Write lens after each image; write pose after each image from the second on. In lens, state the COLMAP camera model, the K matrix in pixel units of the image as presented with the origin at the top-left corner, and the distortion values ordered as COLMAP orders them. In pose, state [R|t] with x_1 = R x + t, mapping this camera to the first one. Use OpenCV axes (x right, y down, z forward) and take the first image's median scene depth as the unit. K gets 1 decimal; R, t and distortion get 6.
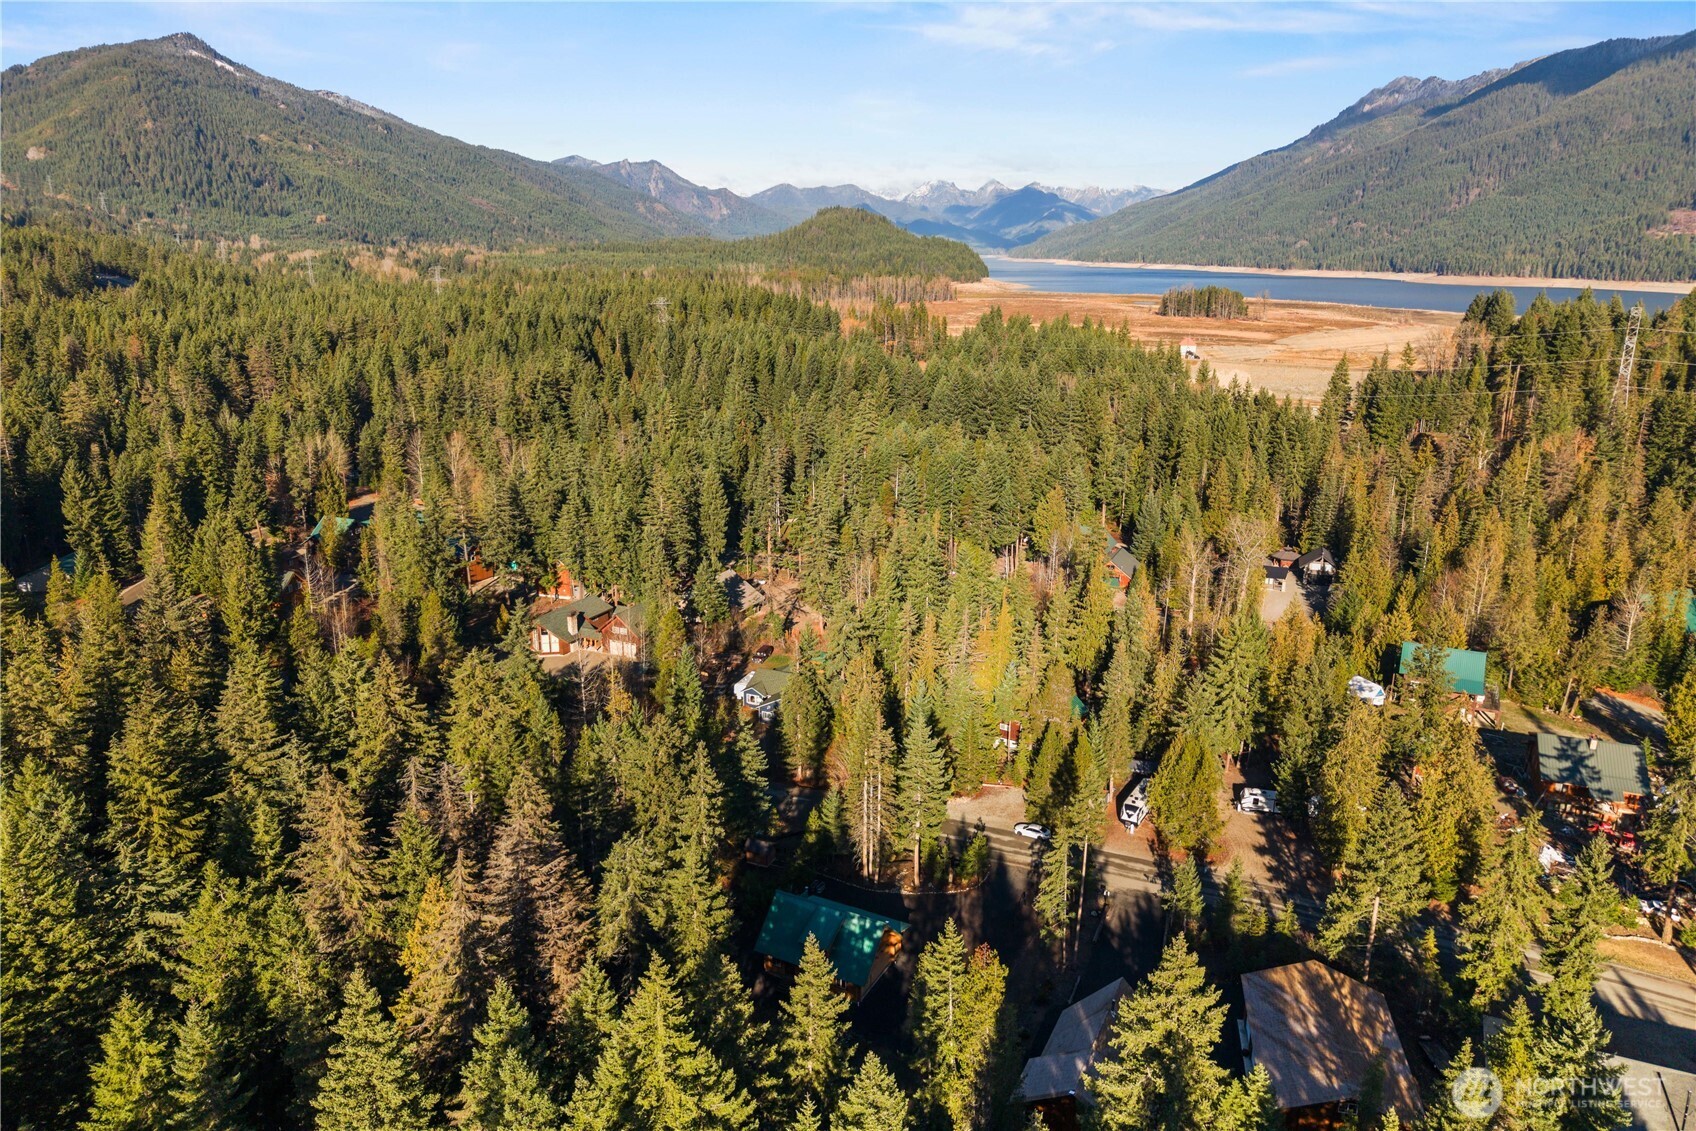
lens RADIAL K [[1126.9, 0, 848.0], [0, 1126.9, 565.5], [0, 0, 1]] dist [0.009810, 0.000498]
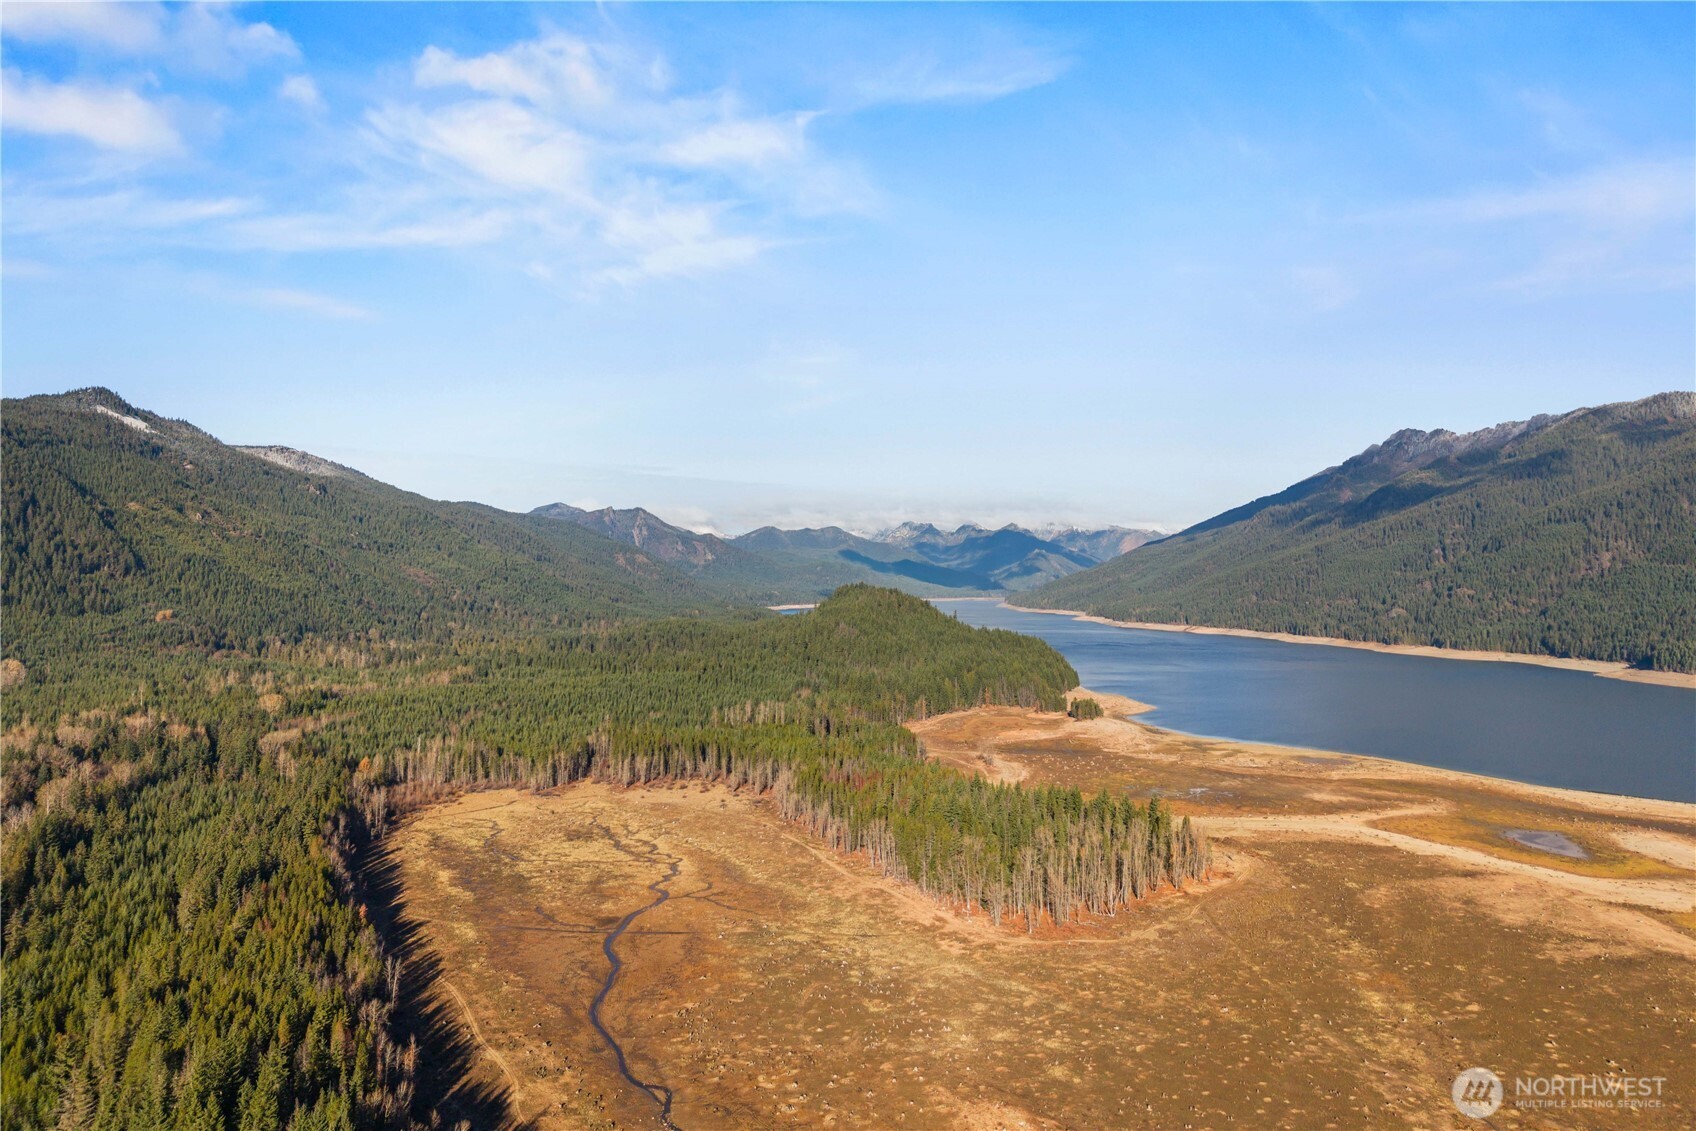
lens RADIAL K [[1126.9, 0, 848.0], [0, 1126.9, 565.5], [0, 0, 1]] dist [0.009810, 0.000498]
pose [[0.999787, -0.005414, 0.019912, -0.026331], [0.010835, 0.958972, -0.283294, -0.086162], [-0.017562, 0.283450, 0.958826, 0.193613]]
